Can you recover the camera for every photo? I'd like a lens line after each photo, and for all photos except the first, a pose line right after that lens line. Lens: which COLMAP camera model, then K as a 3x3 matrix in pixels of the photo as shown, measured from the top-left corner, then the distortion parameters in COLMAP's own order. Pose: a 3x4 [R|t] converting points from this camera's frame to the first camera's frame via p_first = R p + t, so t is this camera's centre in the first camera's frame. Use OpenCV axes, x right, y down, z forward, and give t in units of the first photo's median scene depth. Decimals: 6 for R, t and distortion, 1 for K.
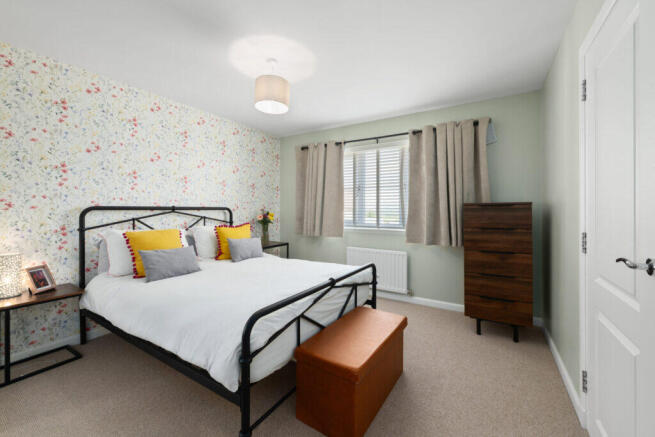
lens RADIAL K [[261.5, 0, 327.0], [0, 261.5, 214.4], [0, 0, 1]] dist [-0.004163, -0.000318]
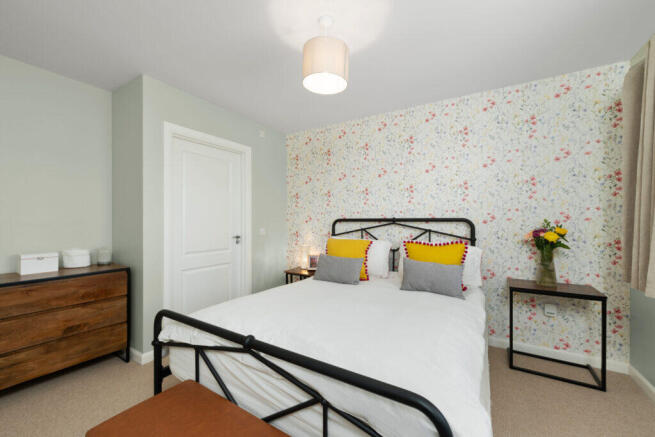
lens RADIAL K [[282.5, 0, 326.5], [0, 282.5, 219.2], [0, 0, 1]] dist [0.003670, 0.000128]
pose [[-0.020532, -0.007472, -0.999761, 0.429275], [-0.019523, 0.999784, -0.007072, -0.012479], [0.999599, 0.019373, -0.020674, 0.680930]]
